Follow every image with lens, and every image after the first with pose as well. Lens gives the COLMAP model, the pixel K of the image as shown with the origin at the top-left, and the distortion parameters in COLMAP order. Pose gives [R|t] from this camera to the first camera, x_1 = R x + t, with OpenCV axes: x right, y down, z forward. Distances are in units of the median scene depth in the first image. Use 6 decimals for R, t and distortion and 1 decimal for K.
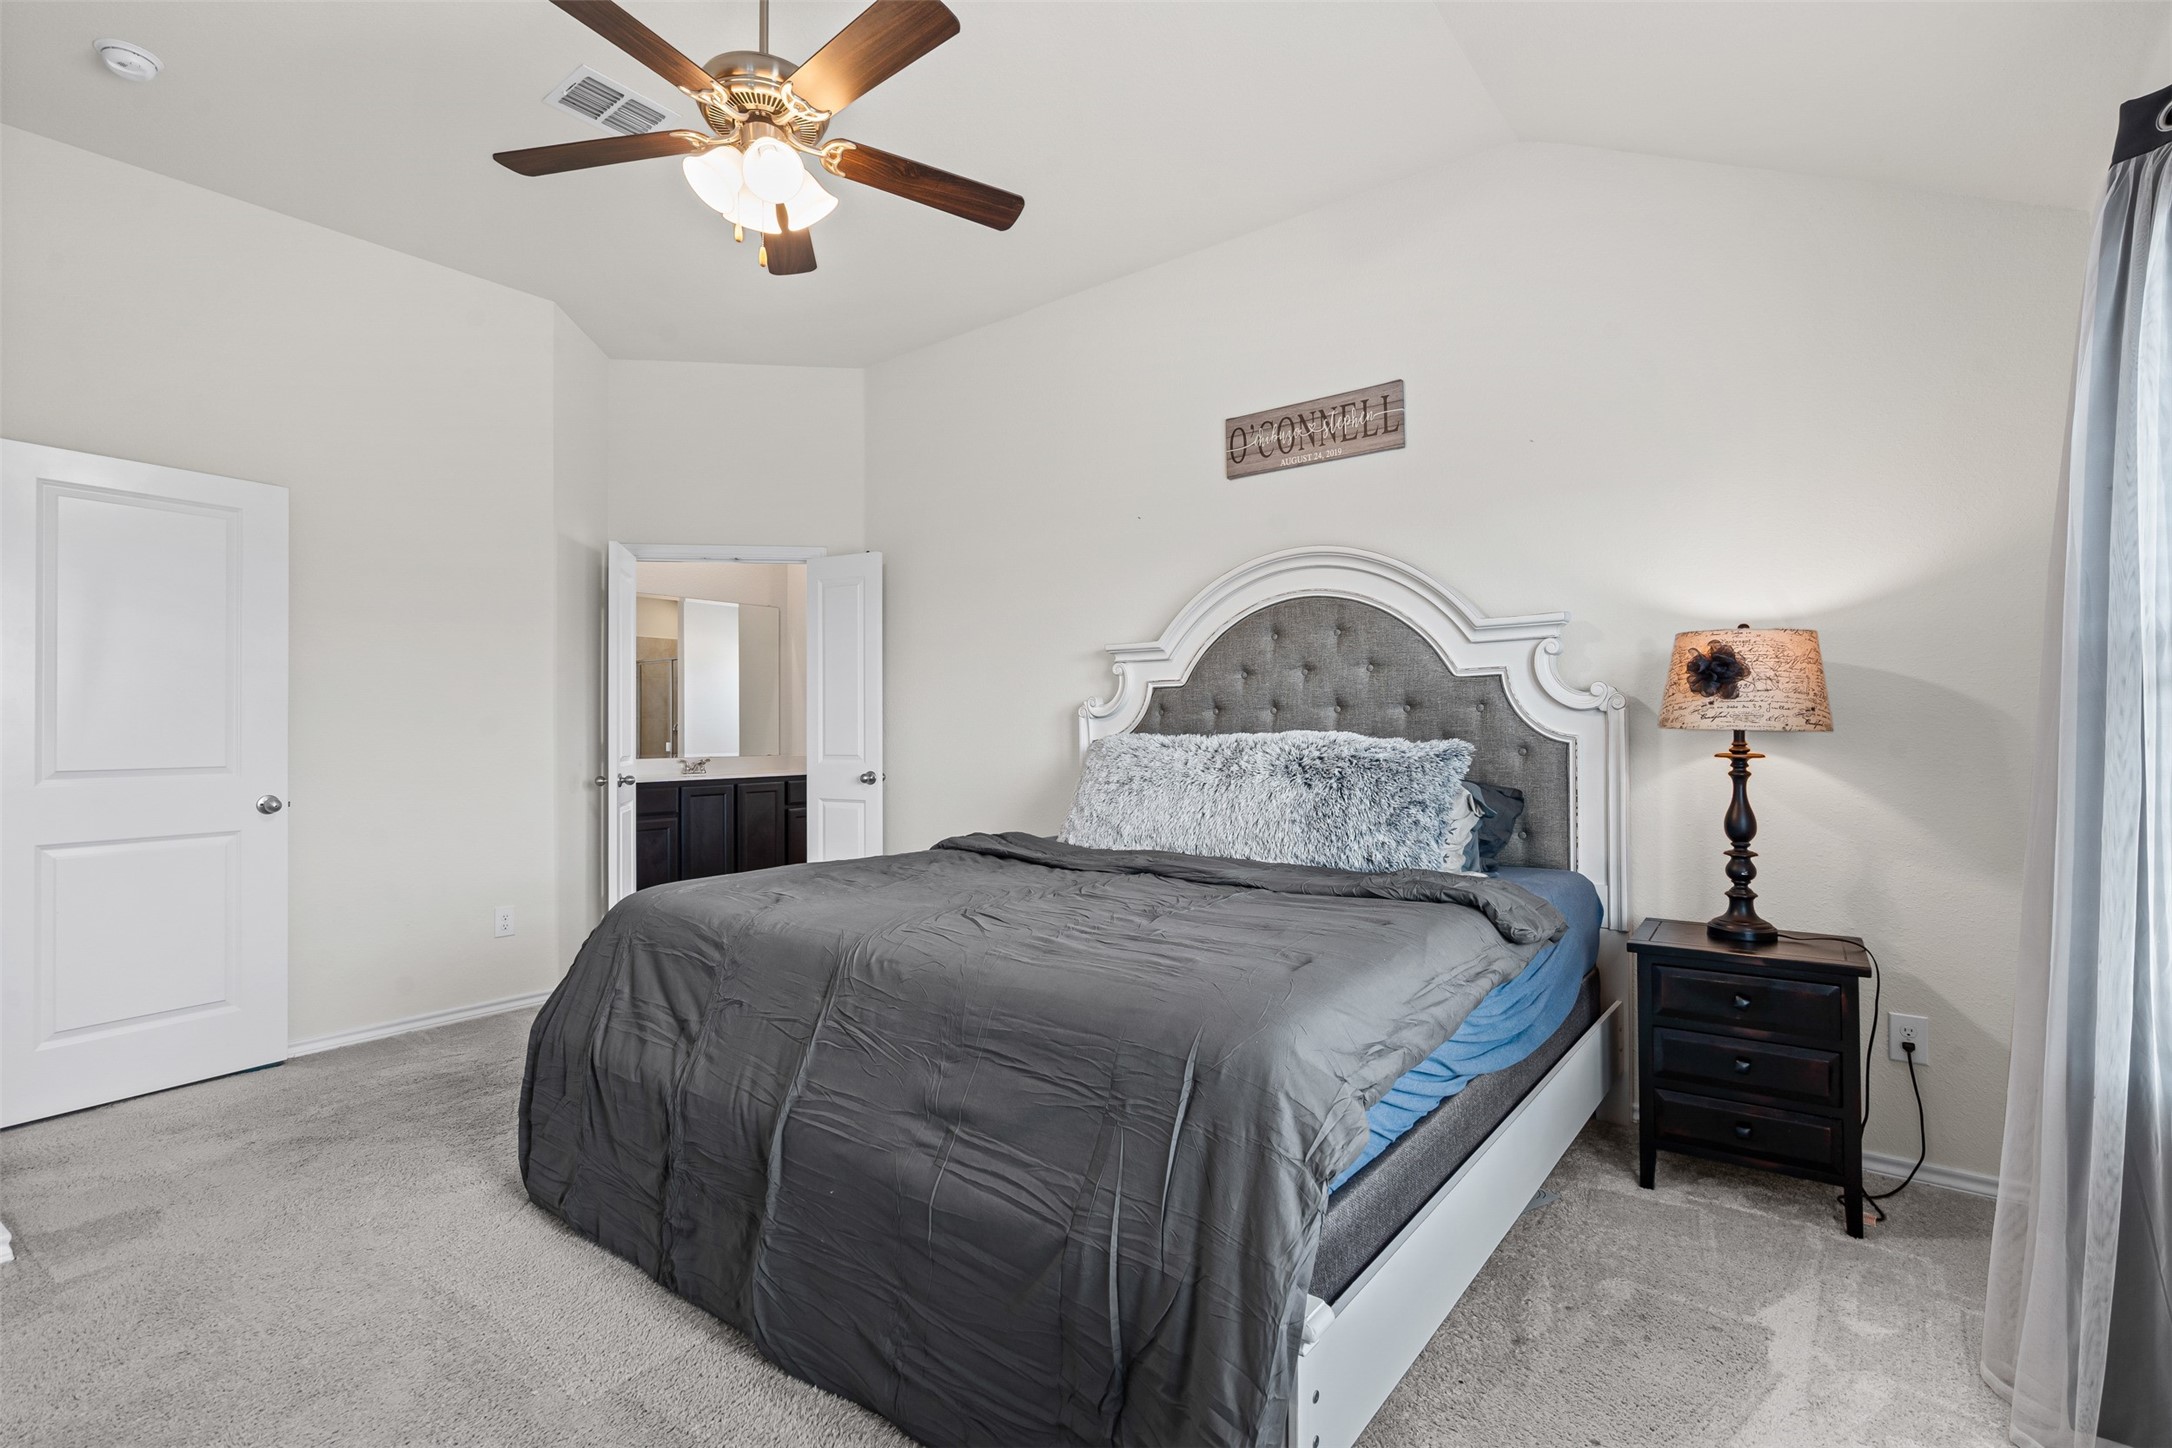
lens RADIAL K [[996.7, 0, 1095.3], [0, 996.7, 709.2], [0, 0, 1]] dist [-0.004143, 0.002125]
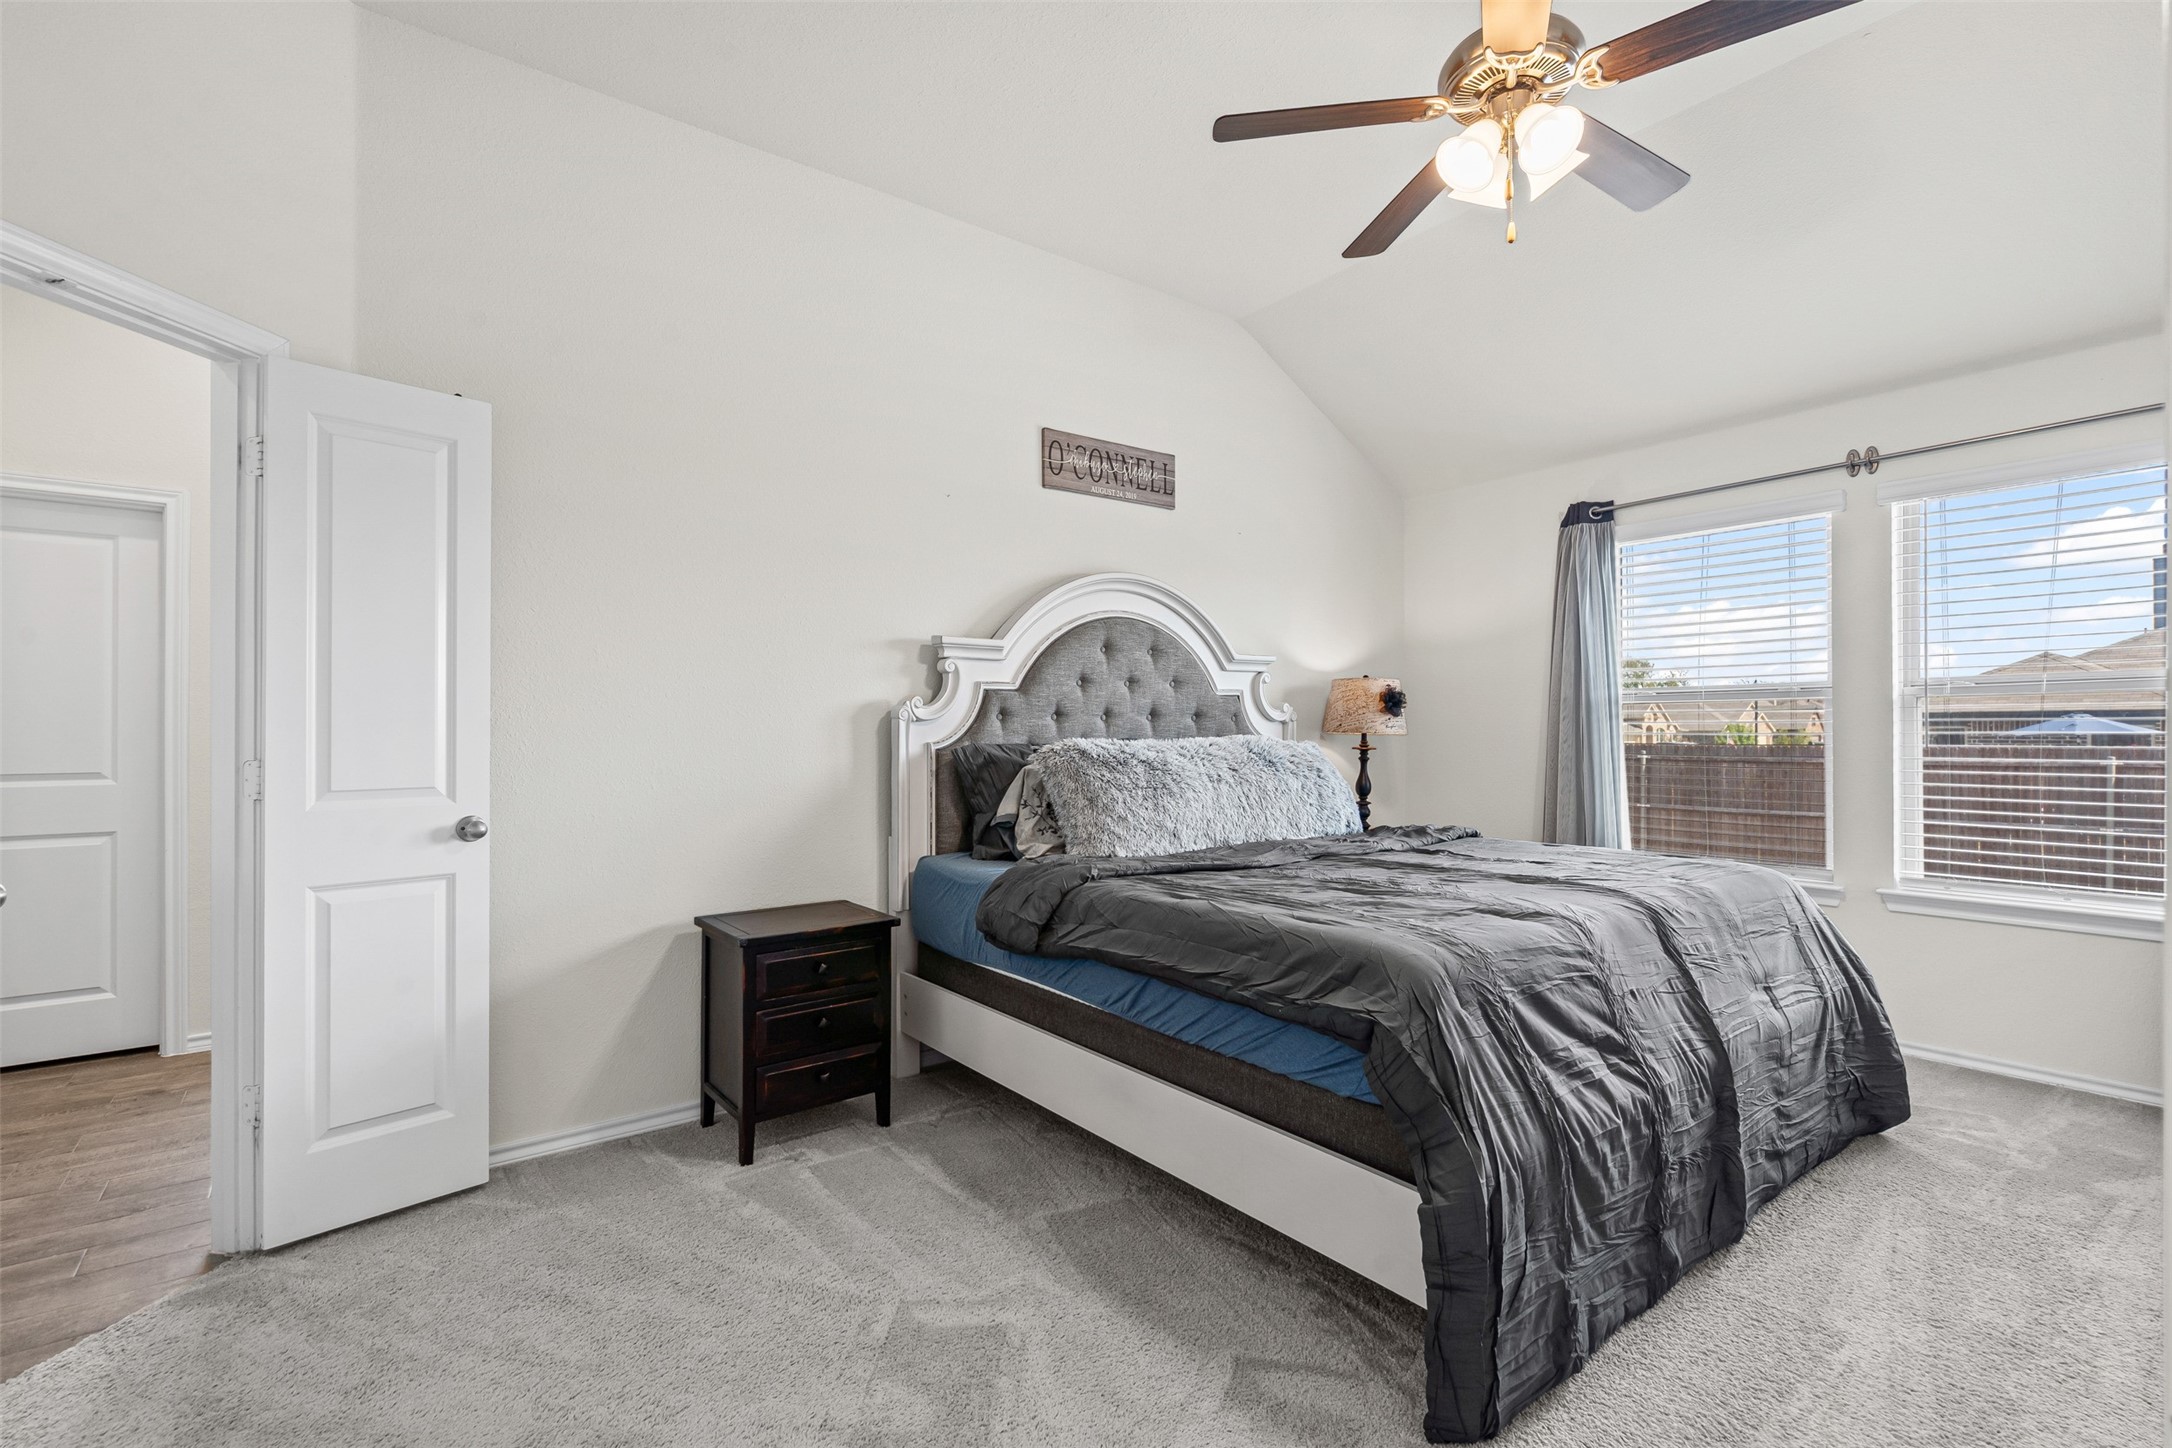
lens RADIAL K [[996.7, 0, 1098.8], [0, 996.7, 700.2], [0, 0, 1]] dist [-0.004143, 0.002125]
pose [[0.243094, 0.038270, 0.969247, -0.909435], [-0.012431, 0.999262, -0.036337, 0.022661], [-0.969923, -0.003215, 0.243391, 0.777280]]
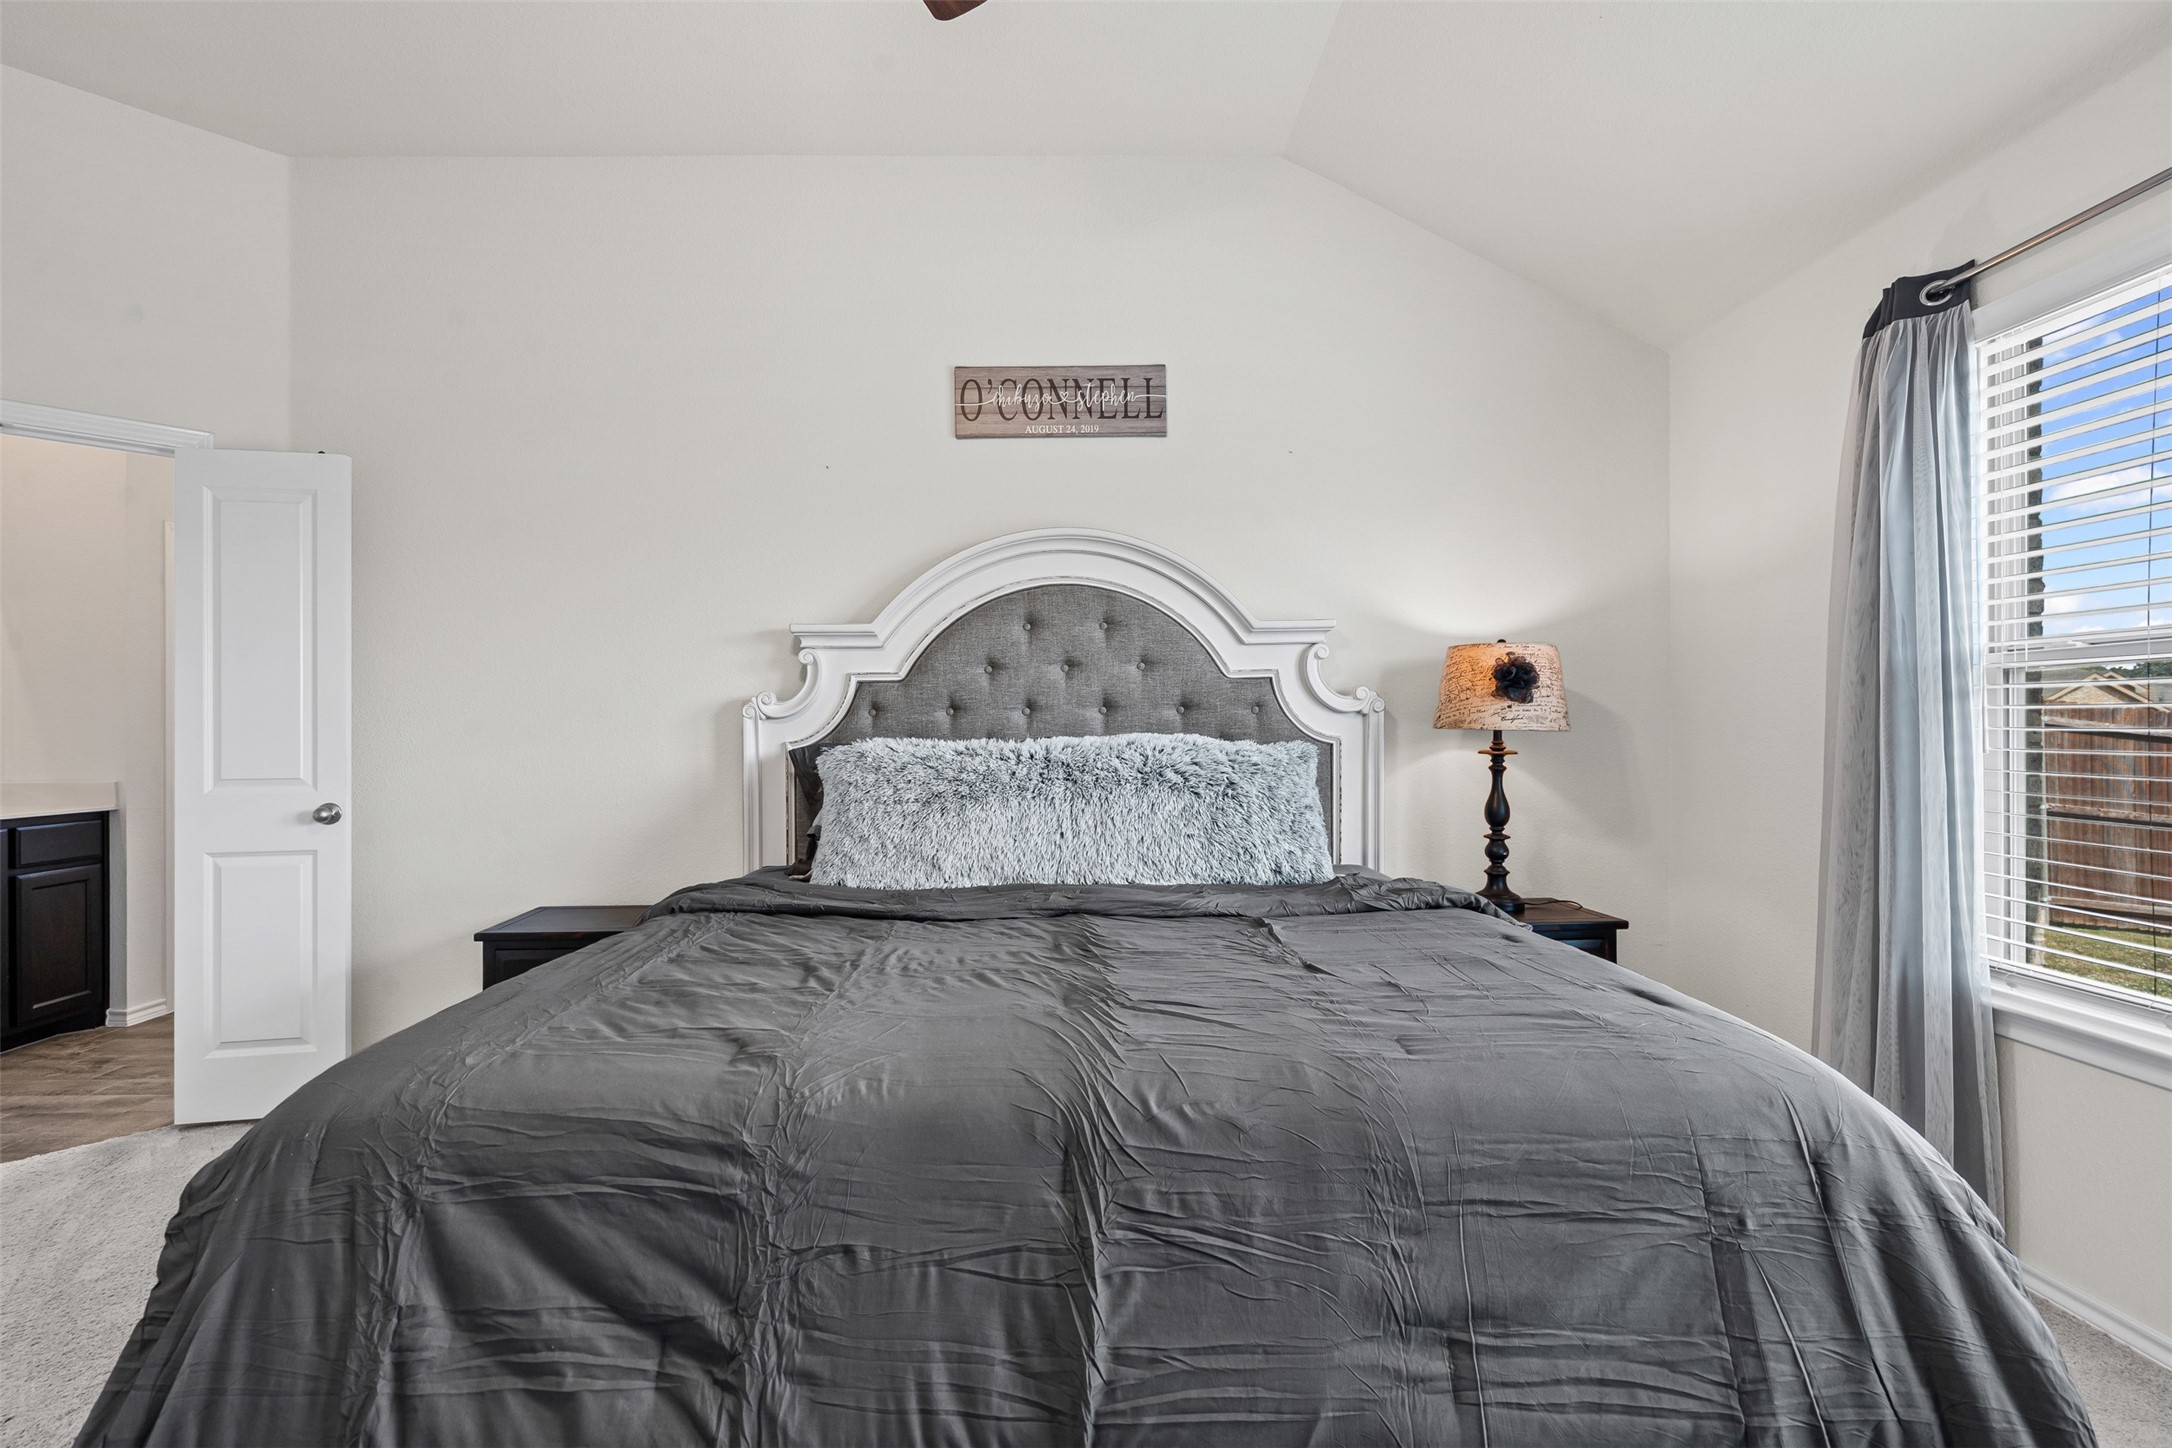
lens RADIAL K [[996.7, 0, 1066.9], [0, 996.7, 720.0], [0, 0, 1]] dist [-0.004143, 0.002125]
pose [[0.779012, 0.004094, 0.626996, -0.358496], [-0.006835, 0.999975, 0.001964, 0.007490], [-0.626972, -0.005815, 0.779020, 0.310175]]
